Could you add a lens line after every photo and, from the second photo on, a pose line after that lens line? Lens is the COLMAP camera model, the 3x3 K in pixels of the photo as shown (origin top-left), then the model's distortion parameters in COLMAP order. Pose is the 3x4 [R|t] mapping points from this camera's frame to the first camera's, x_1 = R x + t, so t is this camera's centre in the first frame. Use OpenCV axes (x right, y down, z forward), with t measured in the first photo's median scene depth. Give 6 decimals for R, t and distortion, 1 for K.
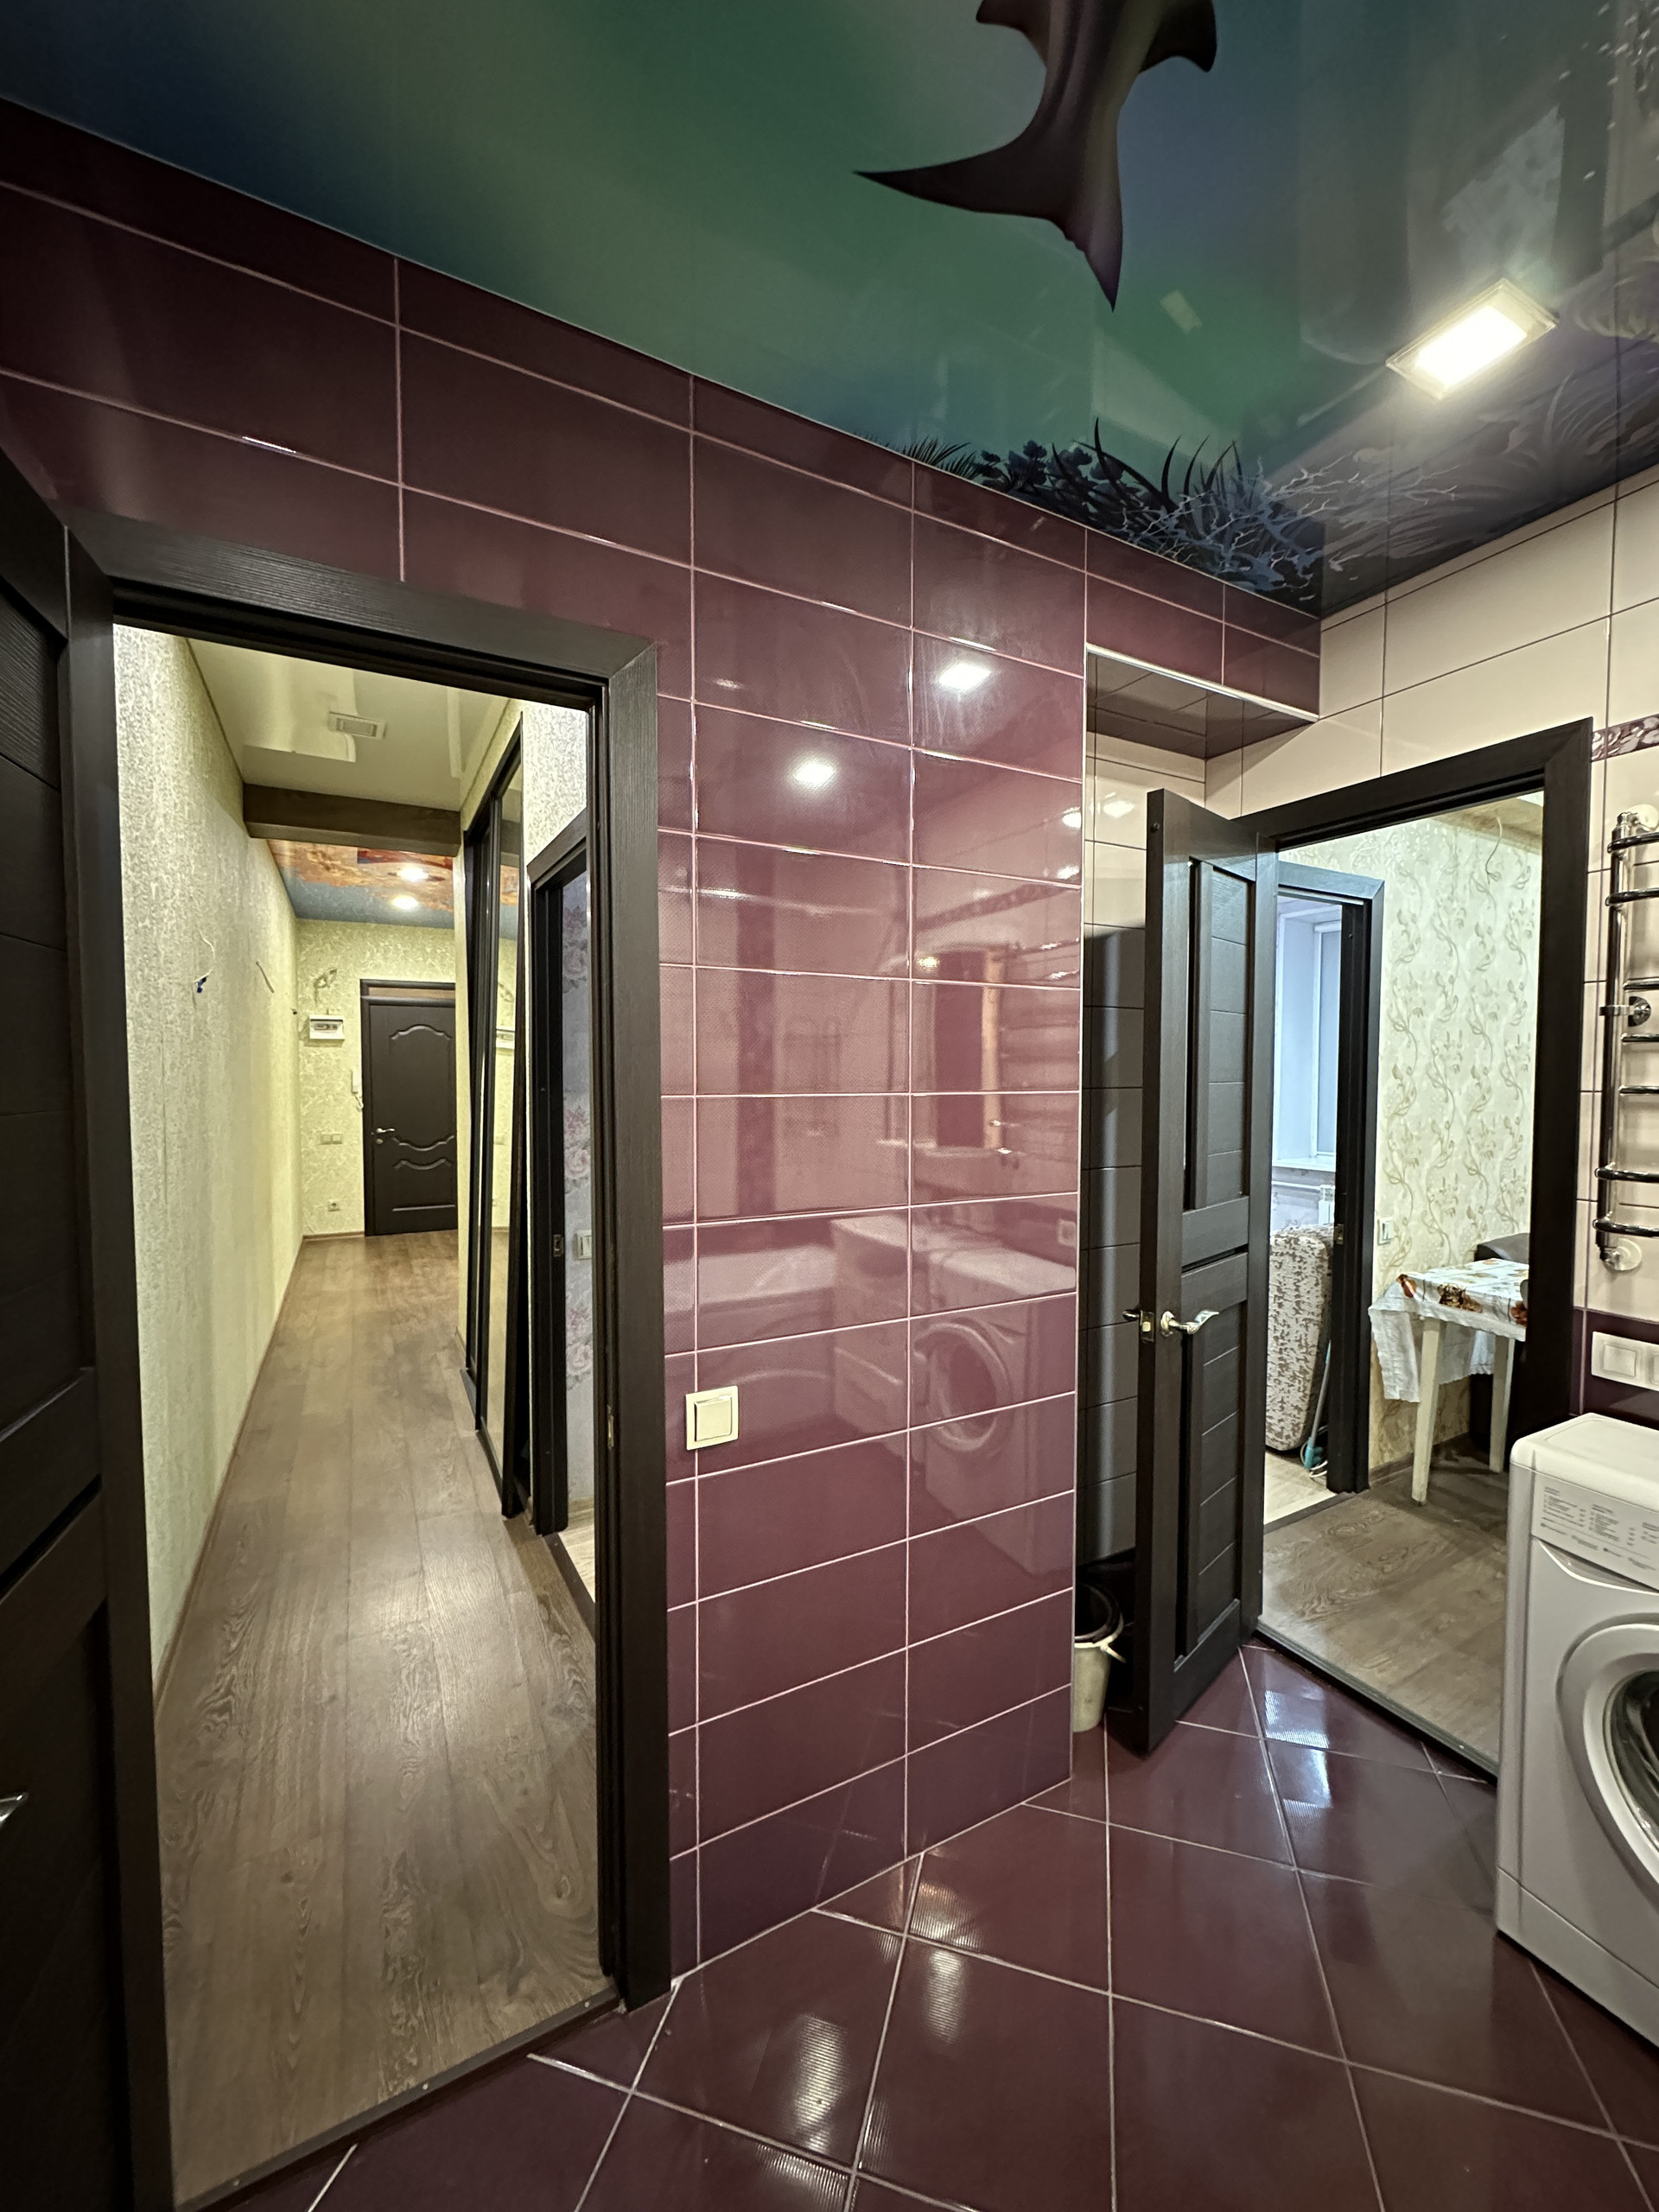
lens RADIAL K [[887.4, 0, 828.8], [0, 887.4, 1102.5], [0, 0, 1]] dist [-0.004166, -0.000128]
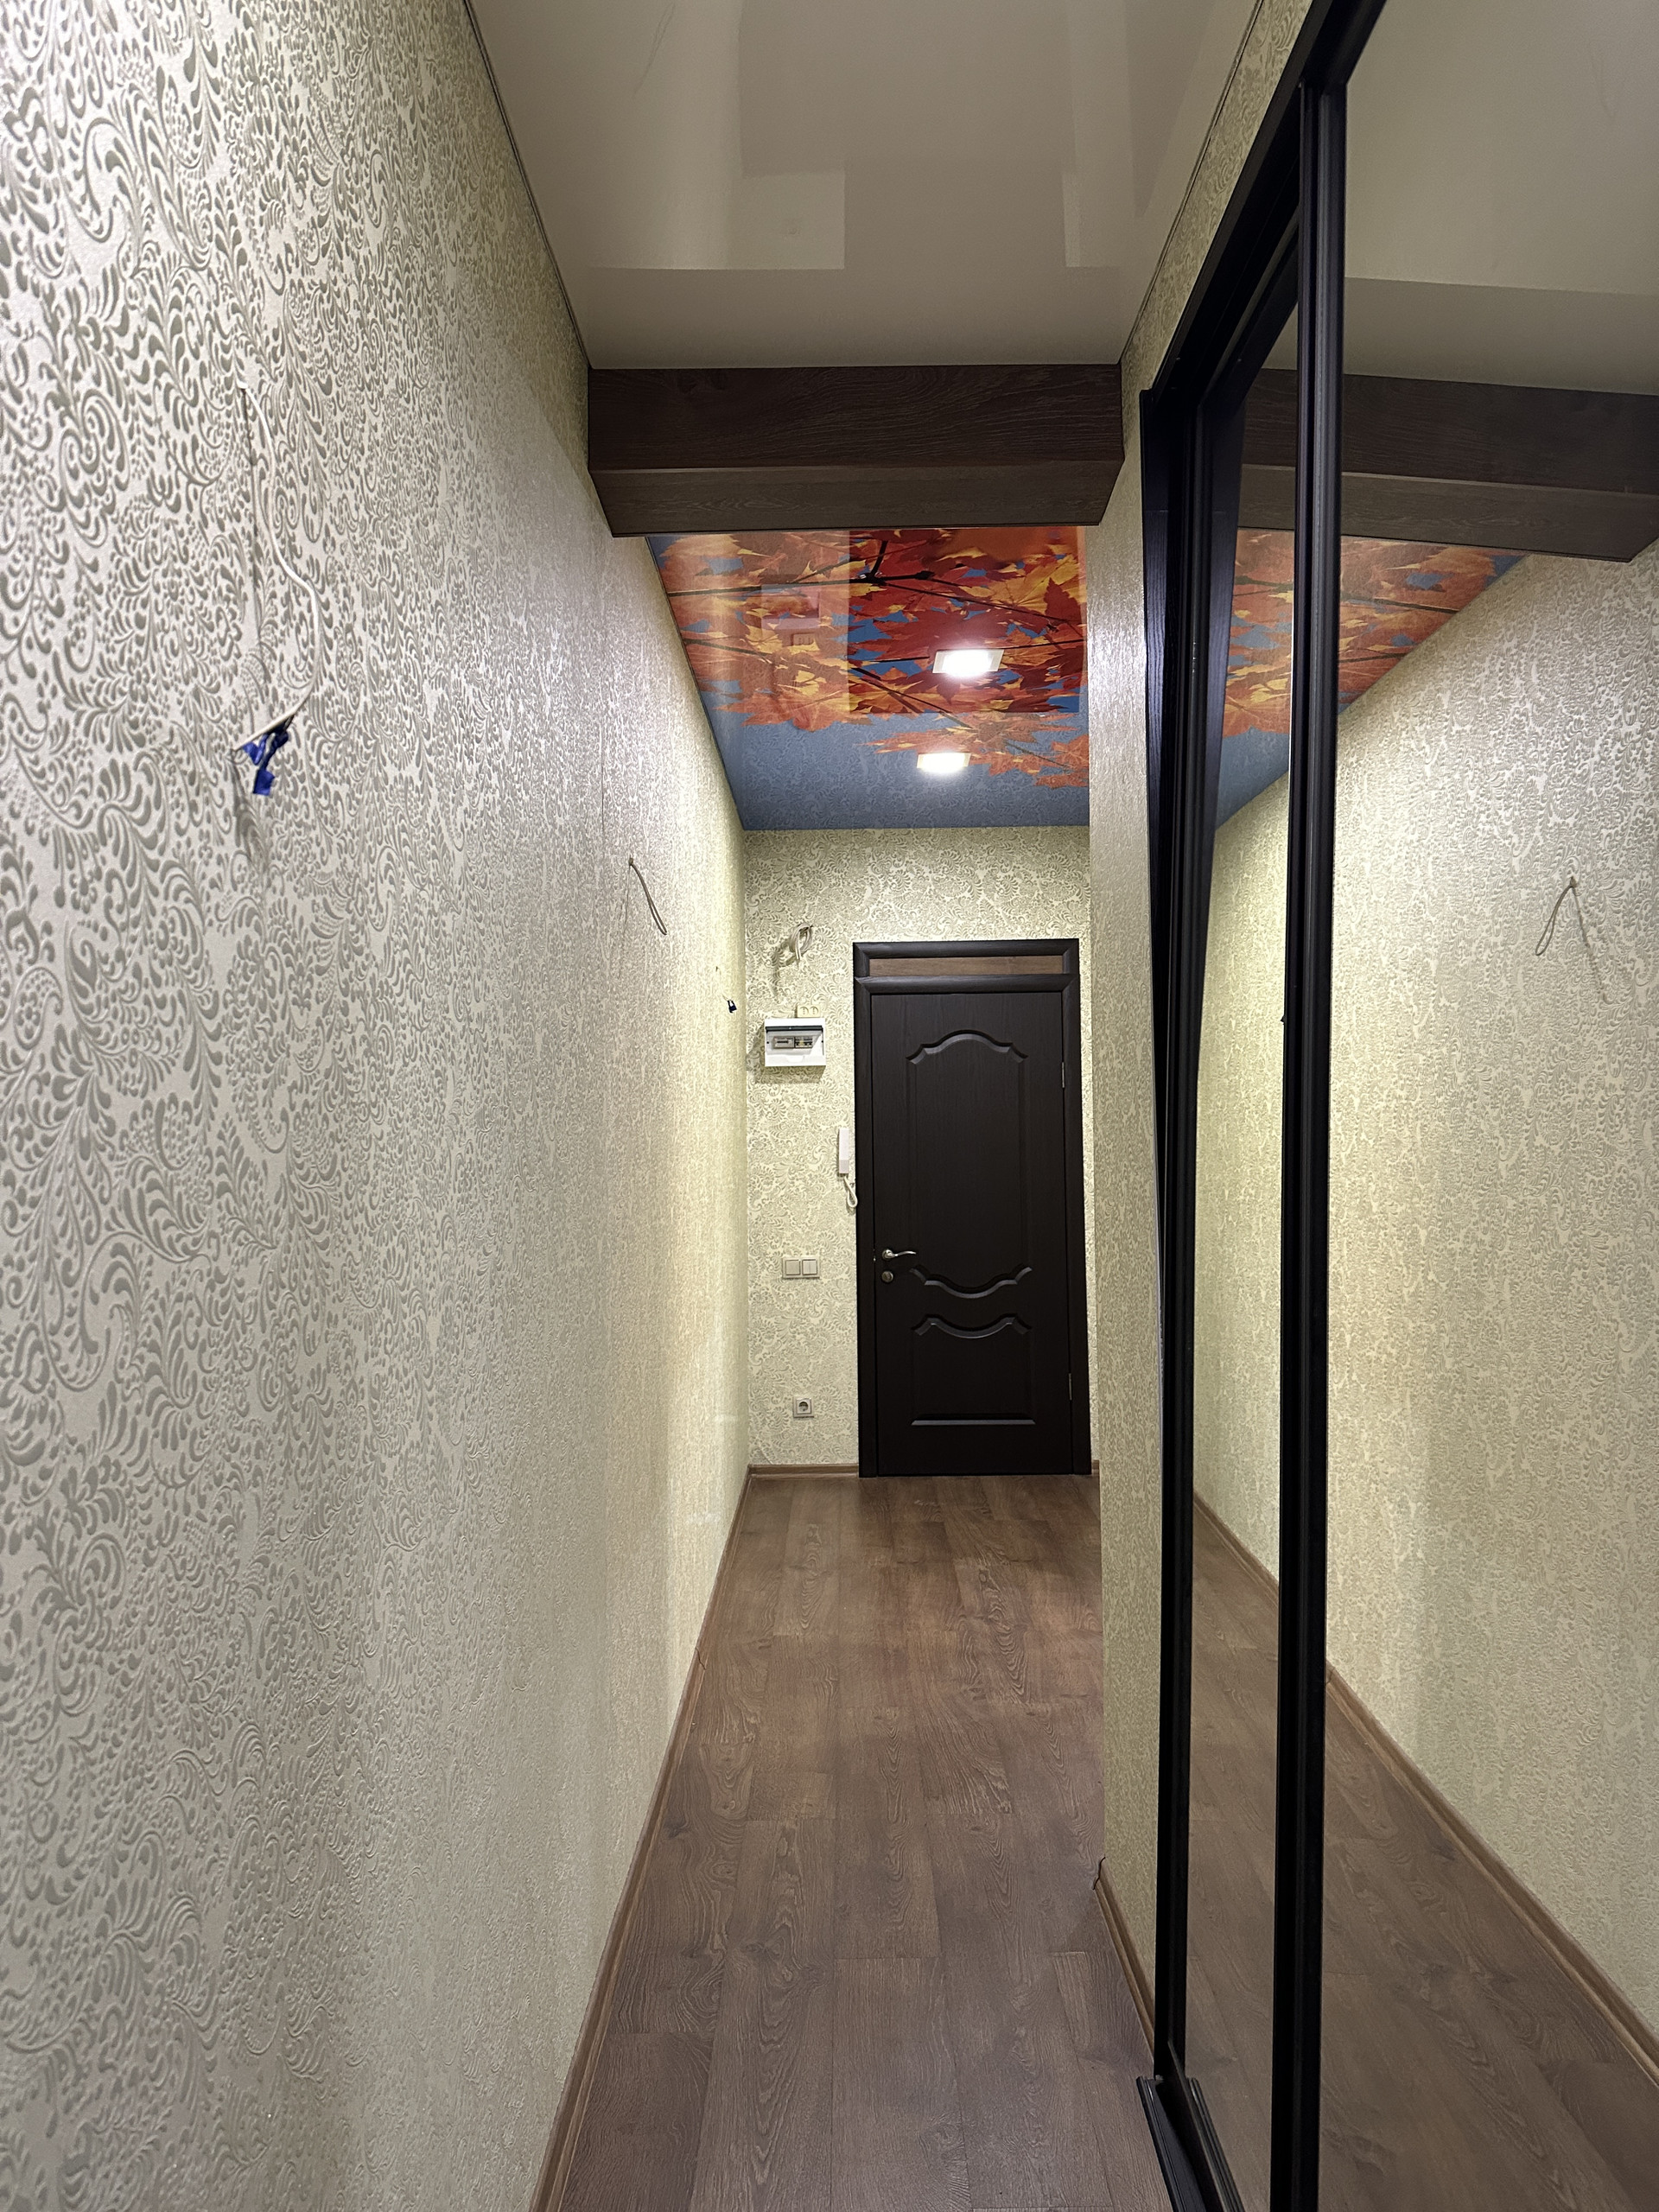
lens RADIAL K [[1553.3, 0, 811.8], [0, 1553.3, 1090.8], [0, 0, 1]] dist [0.049275, -0.058382]
pose [[0.872199, -0.022580, -0.488629, -0.150256], [-0.007096, 0.998245, -0.058797, -0.008380], [0.489099, 0.054750, 0.870508, 0.280998]]
